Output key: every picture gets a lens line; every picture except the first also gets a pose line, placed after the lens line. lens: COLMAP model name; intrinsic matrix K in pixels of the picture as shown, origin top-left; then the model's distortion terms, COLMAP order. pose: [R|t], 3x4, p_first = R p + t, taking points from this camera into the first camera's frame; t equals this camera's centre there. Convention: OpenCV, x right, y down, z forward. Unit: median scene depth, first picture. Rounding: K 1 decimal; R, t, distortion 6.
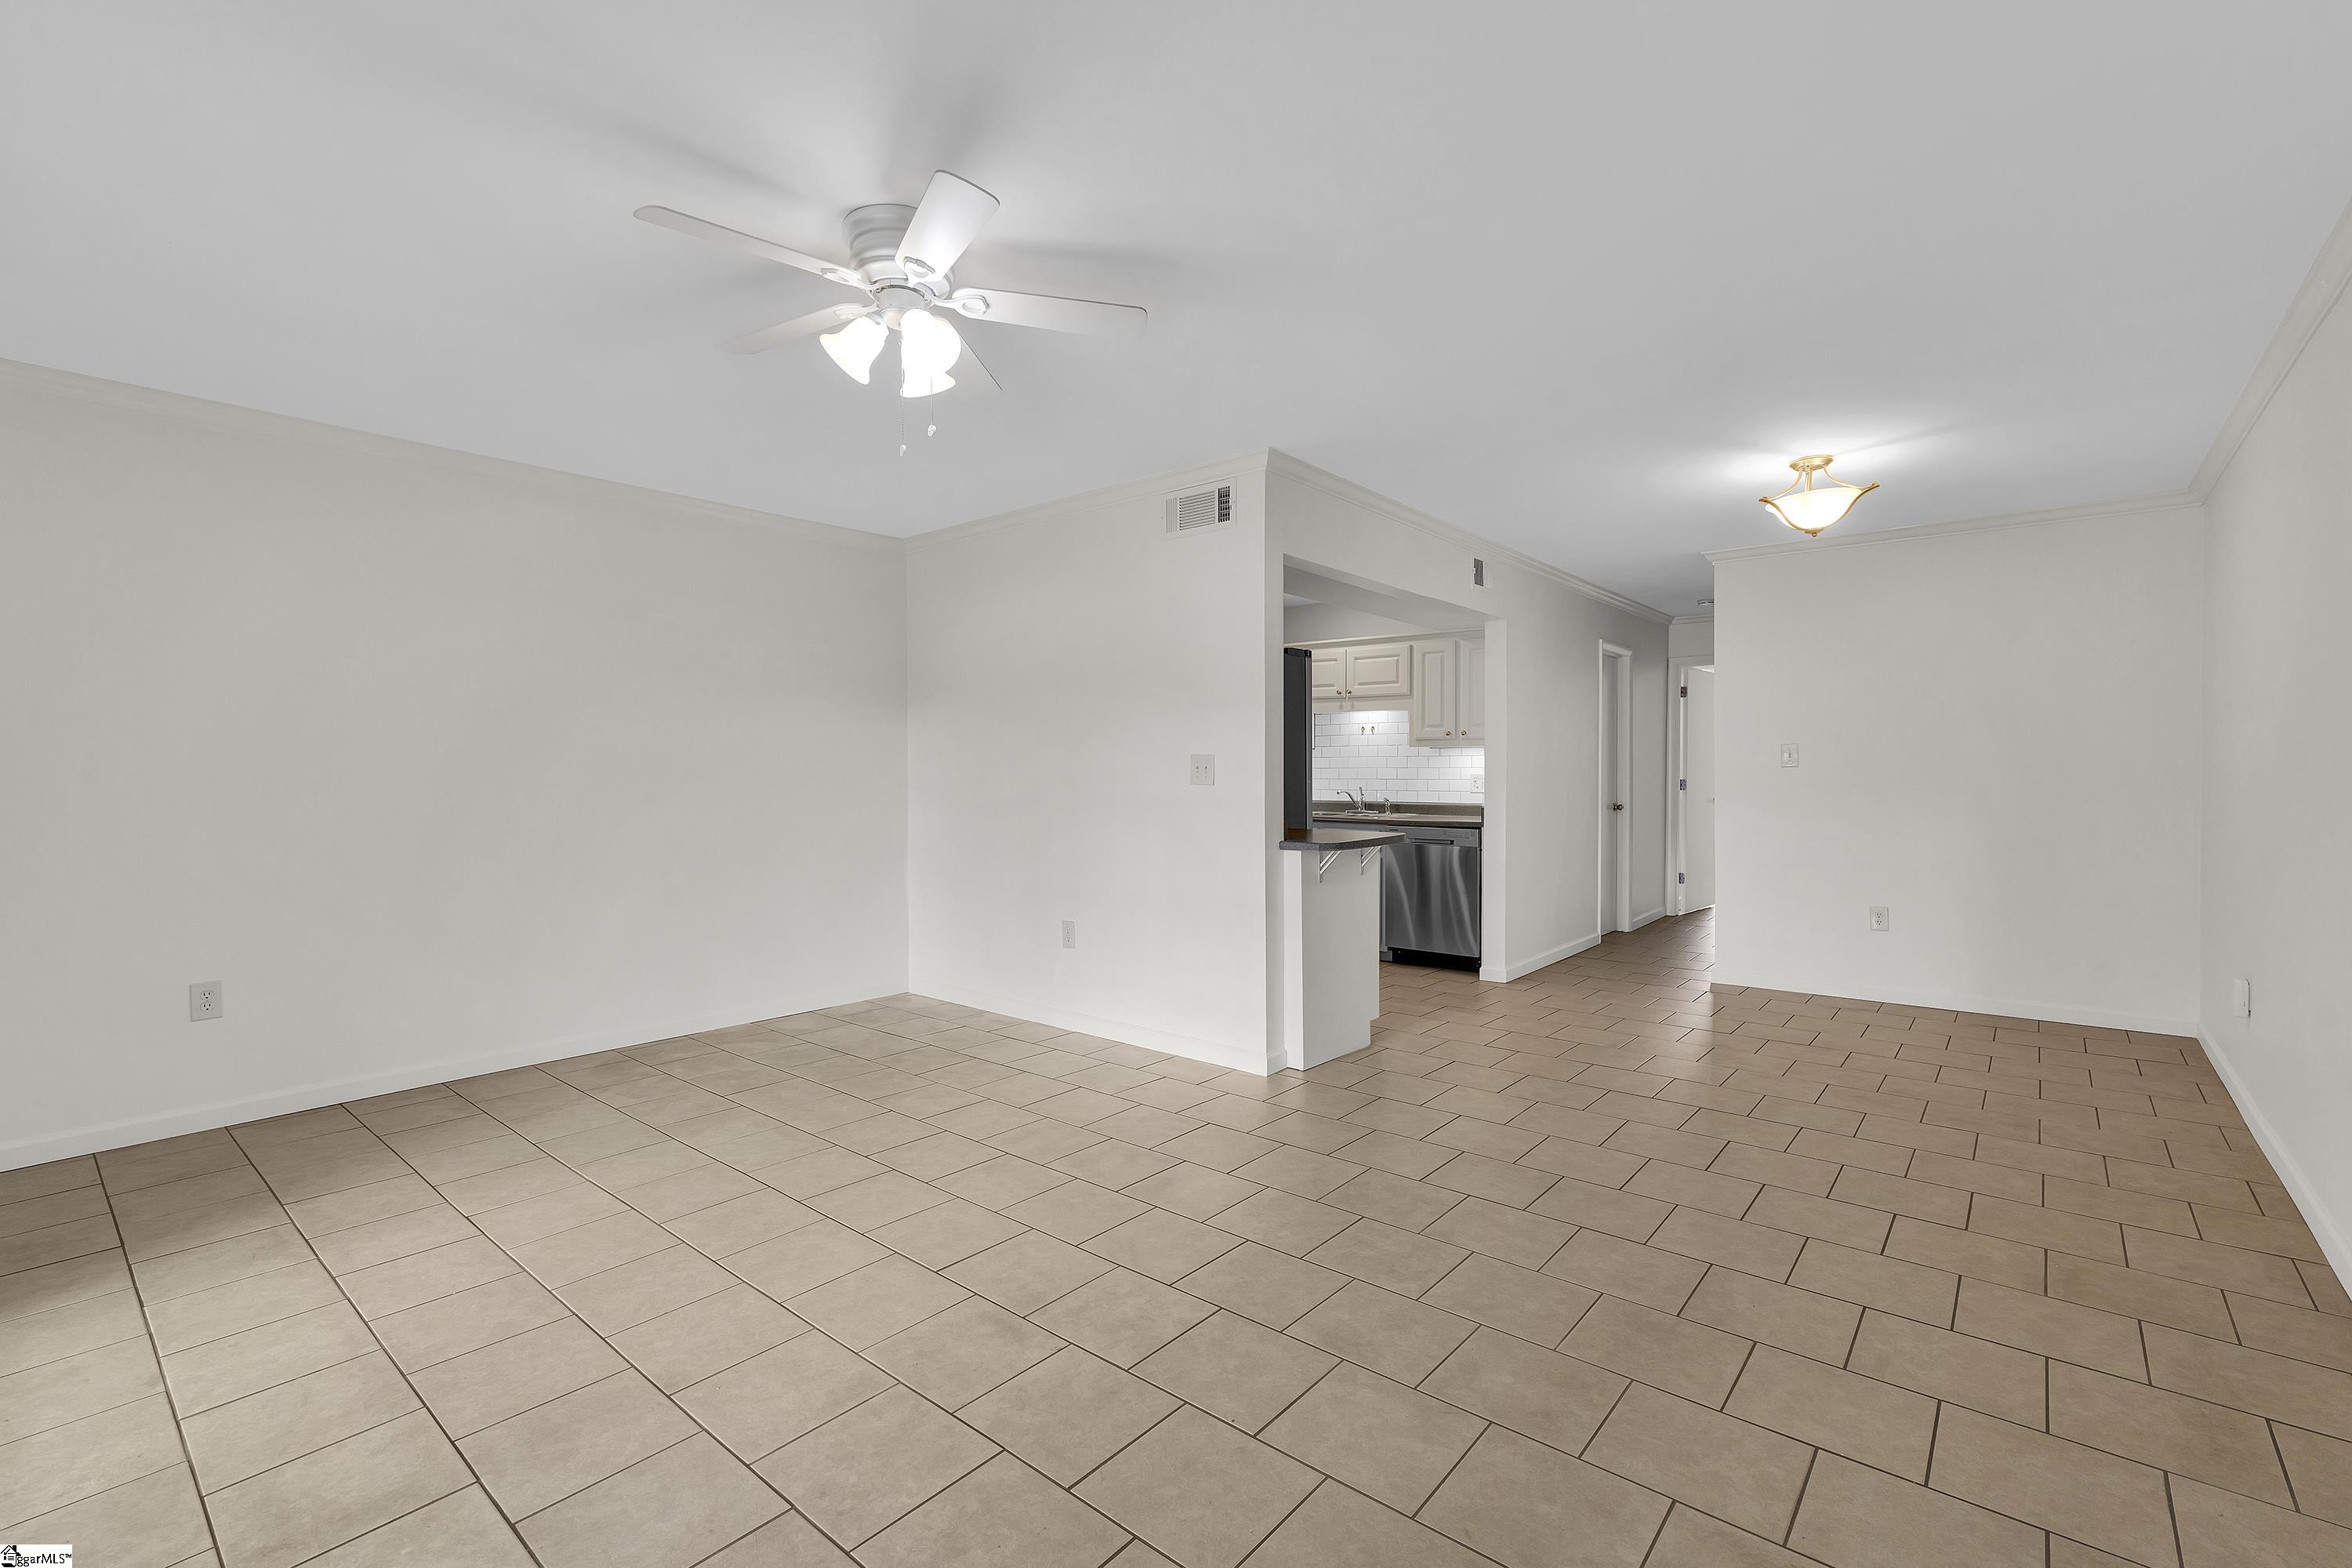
lens RADIAL K [[1029.6, 0, 1165.0], [0, 1029.6, 778.5], [0, 0, 1]] dist [-0.010422, 0.003264]
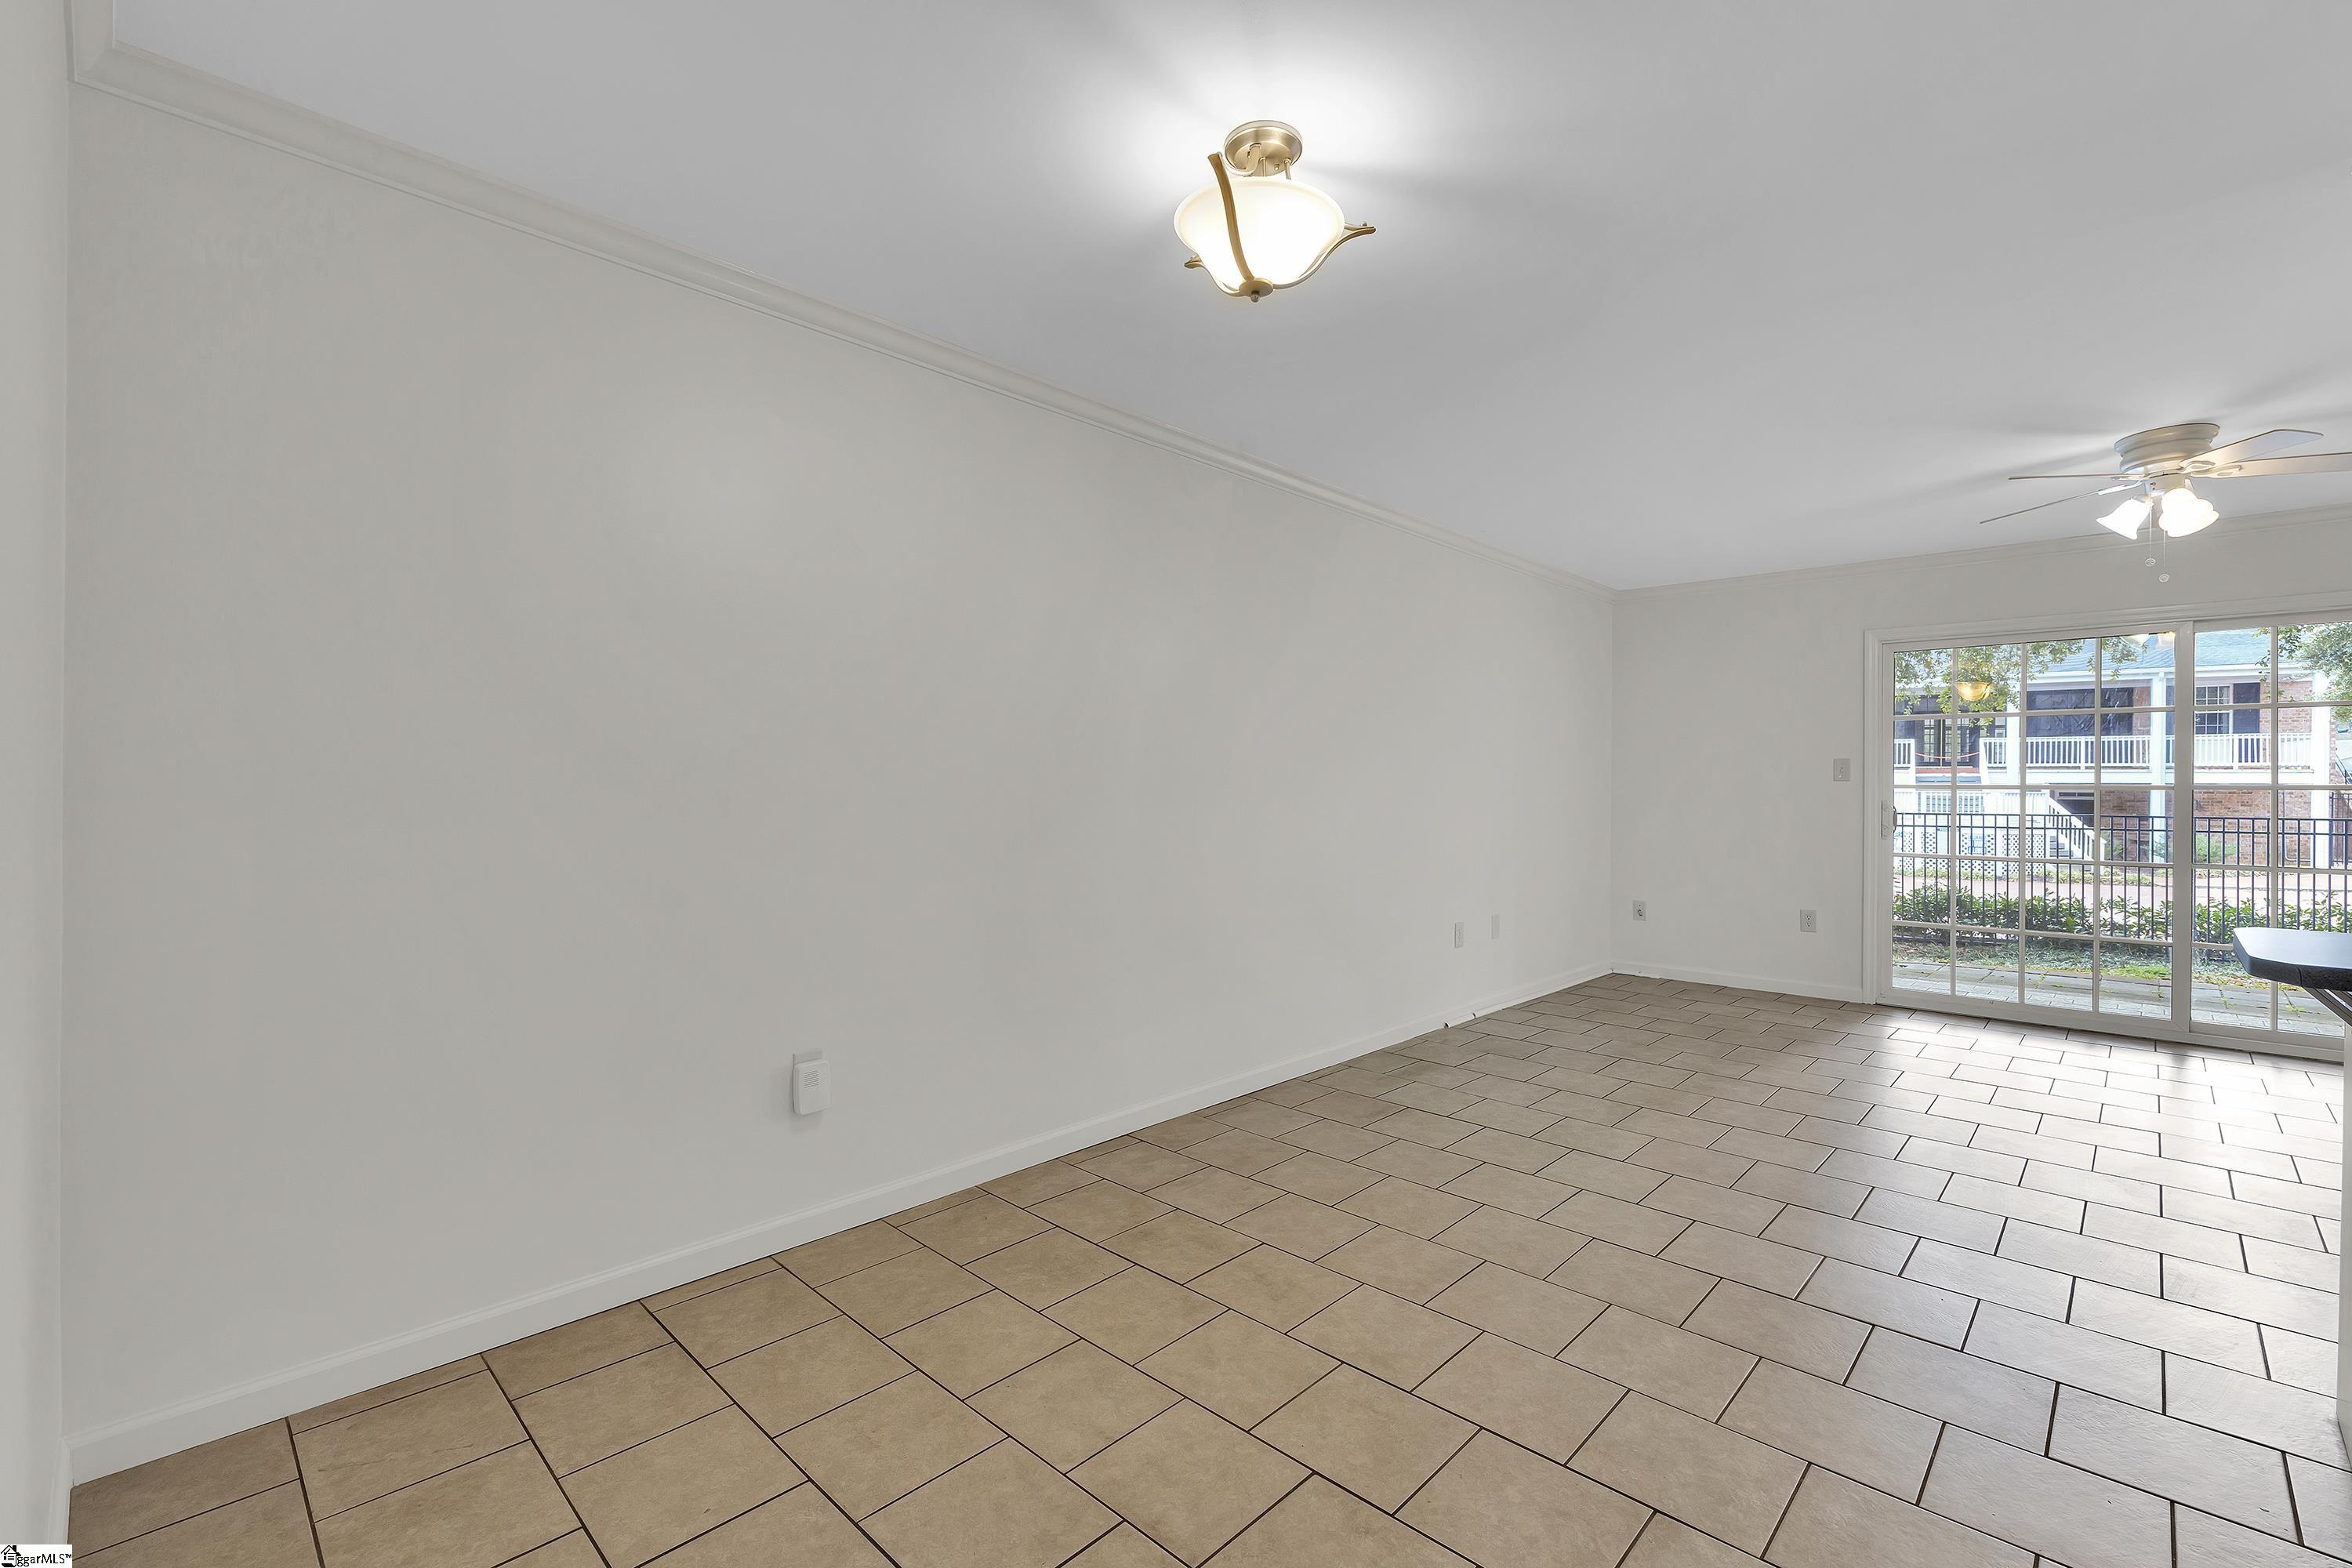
lens RADIAL K [[1026.1, 0, 1182.7], [0, 1026.1, 773.8], [0, 0, 1]] dist [0.000226, 0.000104]
pose [[-0.998644, -0.004308, 0.051886, 0.518063], [-0.004297, 0.999991, 0.000307, -0.010305], [-0.051886, 0.000083, -0.998653, 1.206374]]
